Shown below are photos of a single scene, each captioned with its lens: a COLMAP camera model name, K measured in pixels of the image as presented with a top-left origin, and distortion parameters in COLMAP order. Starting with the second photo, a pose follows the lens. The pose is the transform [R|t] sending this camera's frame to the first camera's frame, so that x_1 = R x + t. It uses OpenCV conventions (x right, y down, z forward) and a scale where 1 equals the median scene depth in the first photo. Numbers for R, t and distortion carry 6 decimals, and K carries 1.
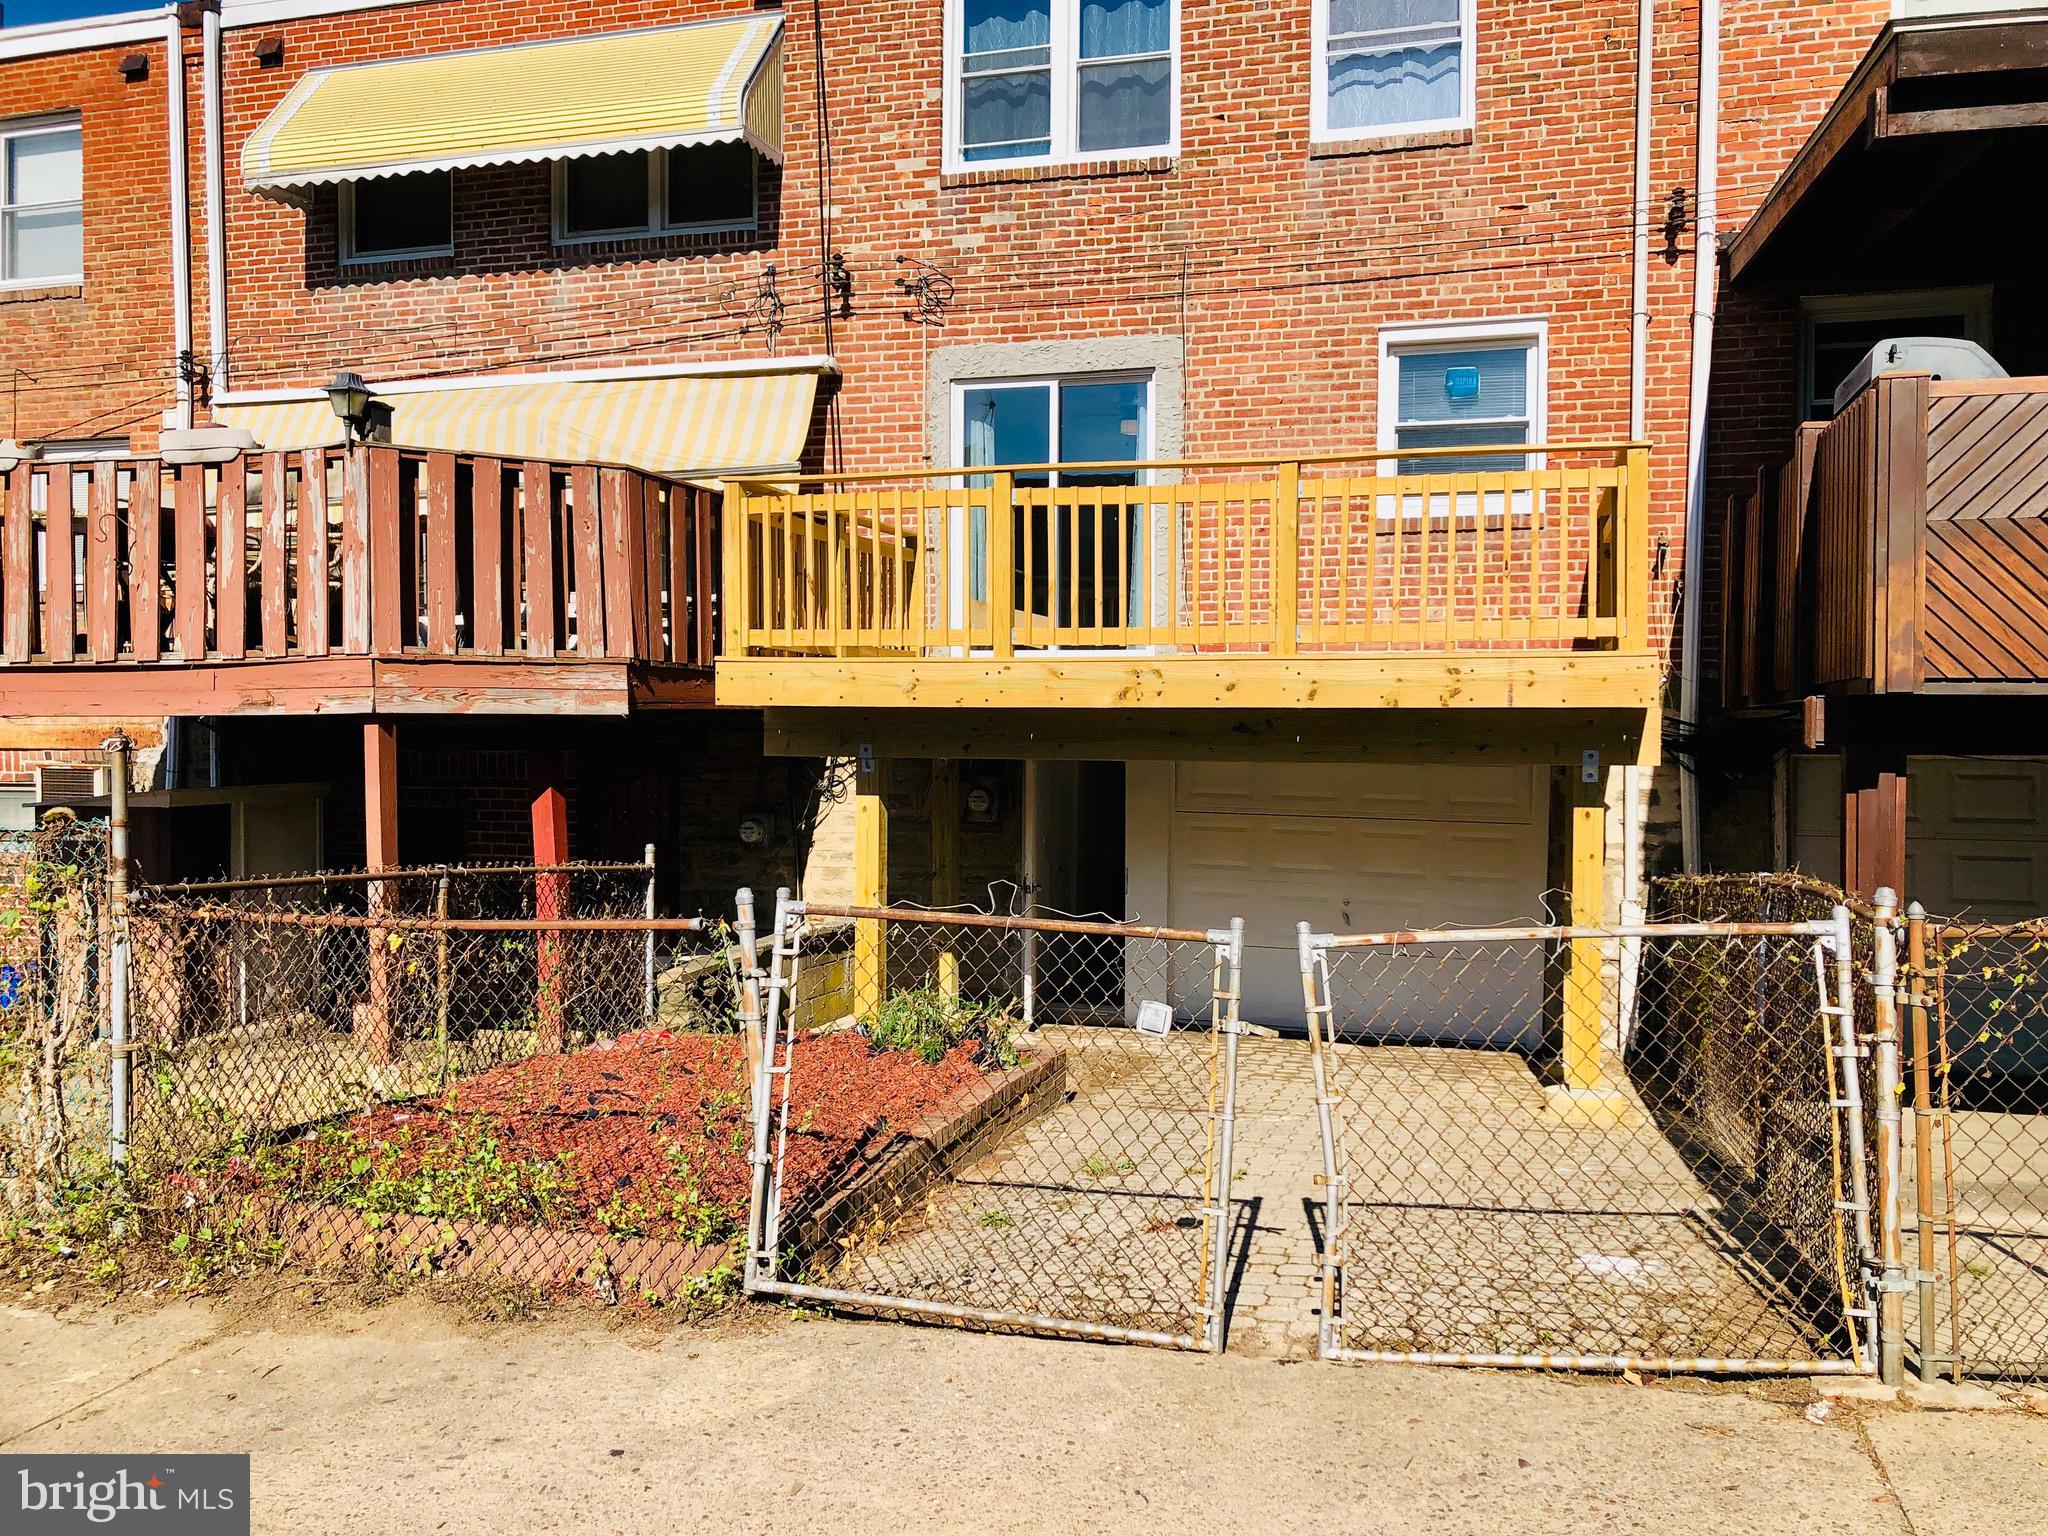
lens RADIAL K [[1697.3, 0, 1015.5], [0, 1697.3, 751.5], [0, 0, 1]] dist [0.041678, -0.046451]
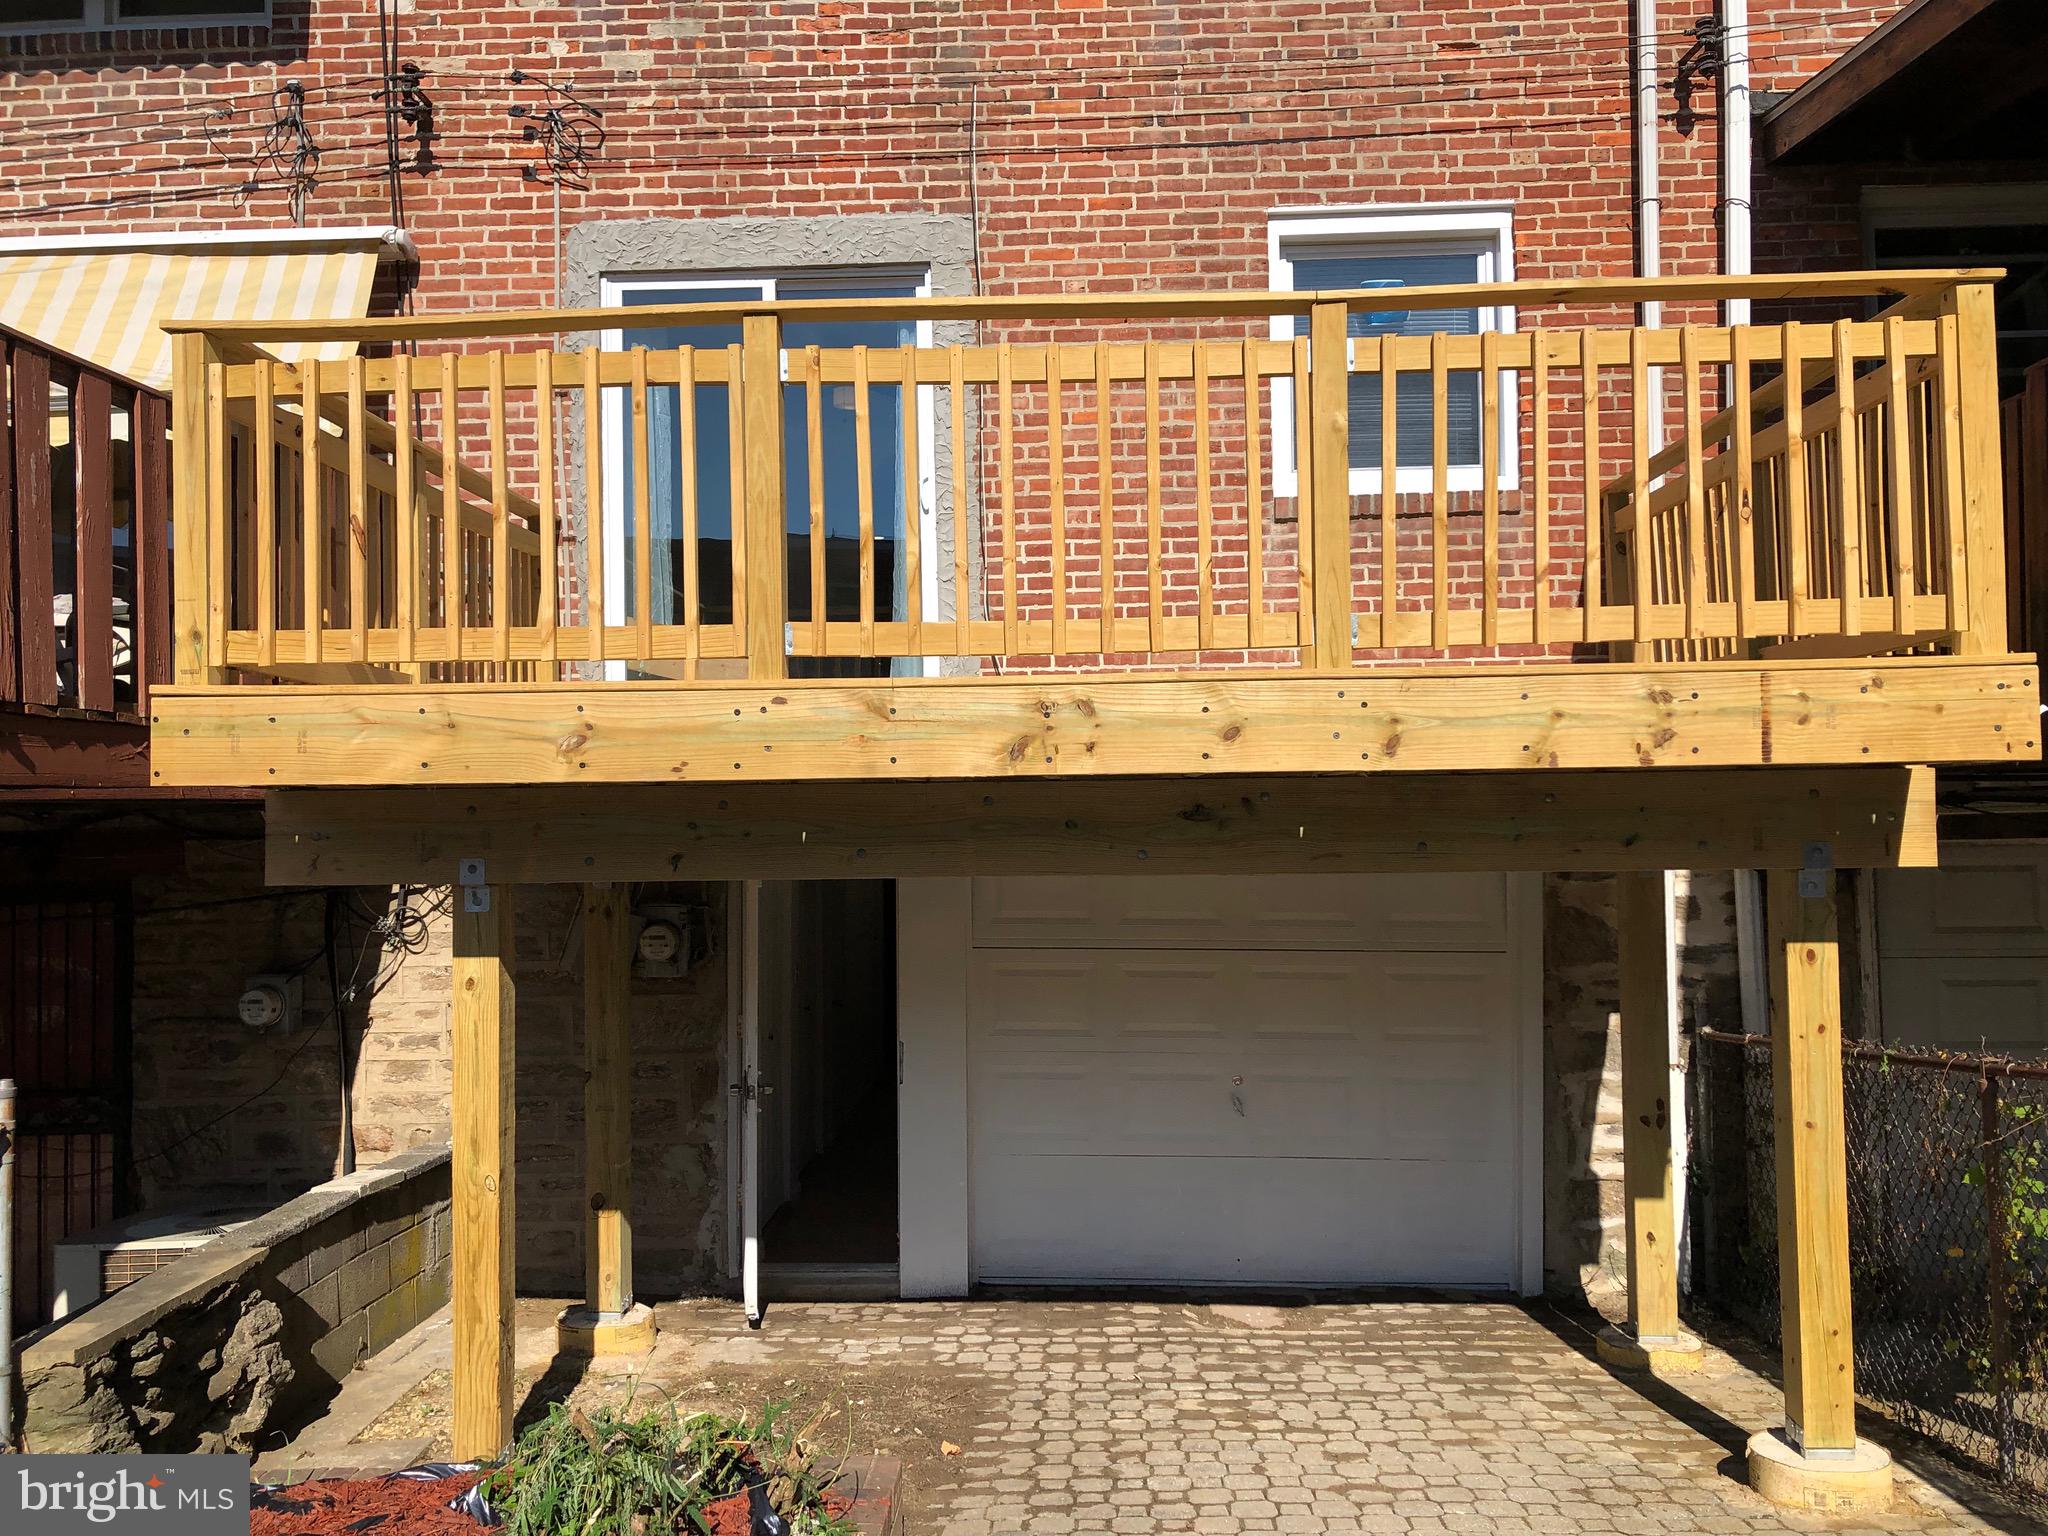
lens RADIAL K [[1697.3, 0, 1014.6], [0, 1697.3, 757.9], [0, 0, 1]] dist [0.041678, -0.046451]
pose [[0.971896, -0.009828, 0.235203, -0.046057], [0.022154, 0.998513, -0.049818, -0.005048], [-0.234364, 0.053628, 0.970669, 0.417498]]
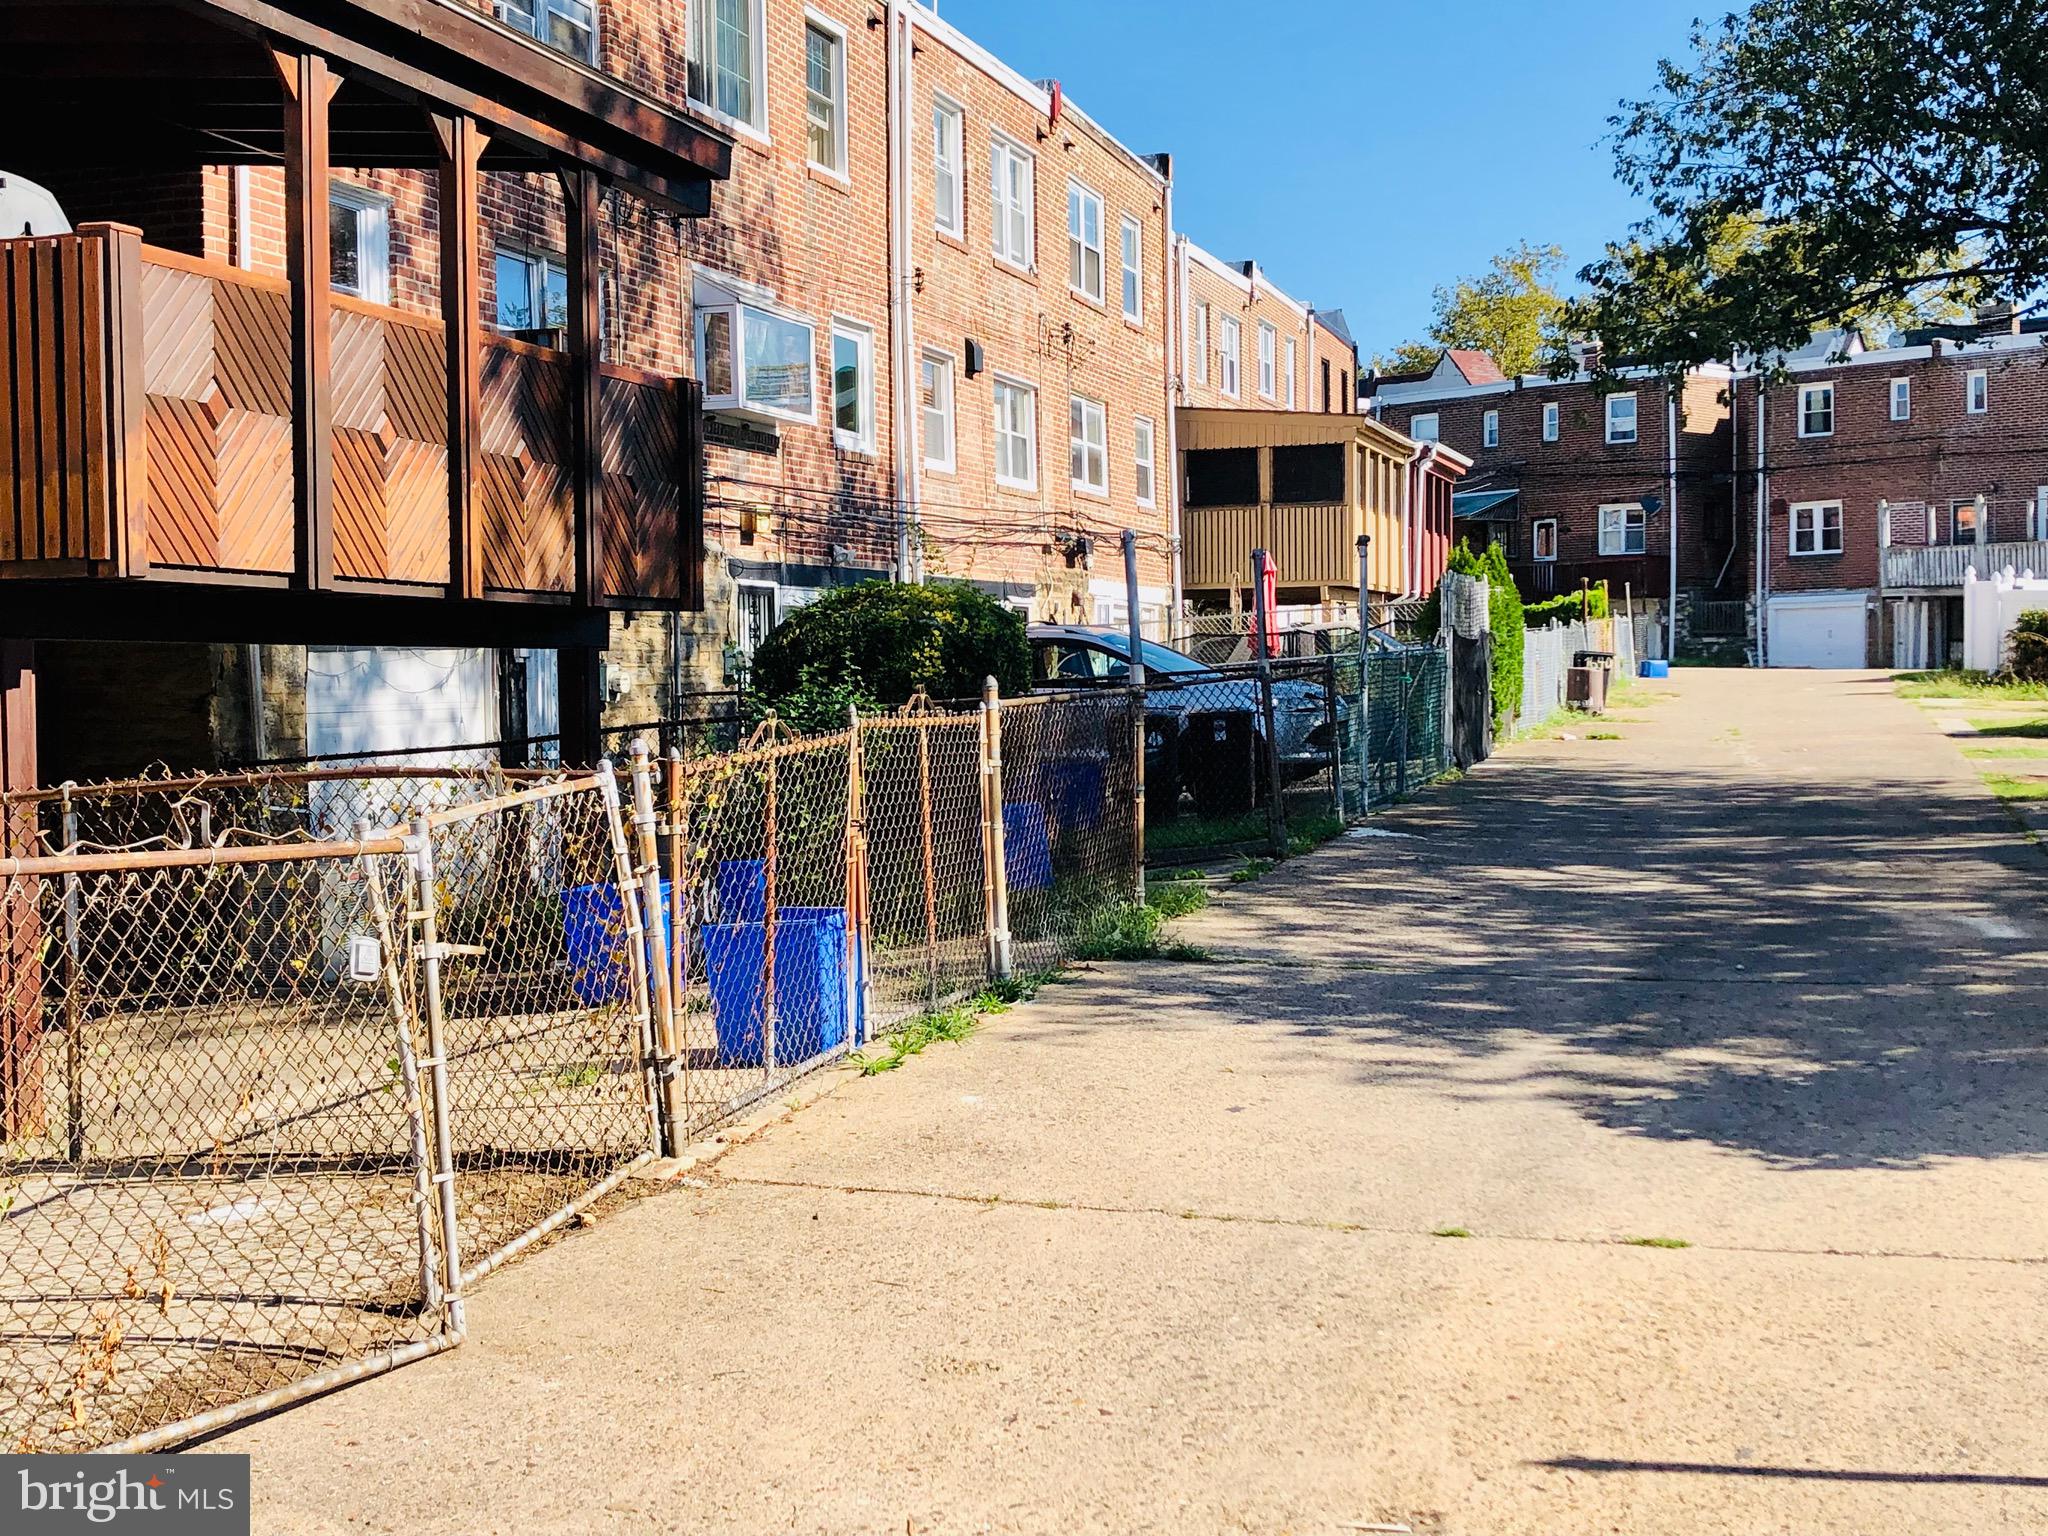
lens RADIAL K [[2473.7, 0, 1022.1], [0, 2473.7, 766.2], [0, 0, 1]] dist [0.008245, 0.000000]
pose [[0.035869, -0.048128, 0.998197, -0.511466], [0.029505, 0.998455, 0.047080, 0.011833], [-0.998921, 0.027763, 0.037233, 0.301674]]
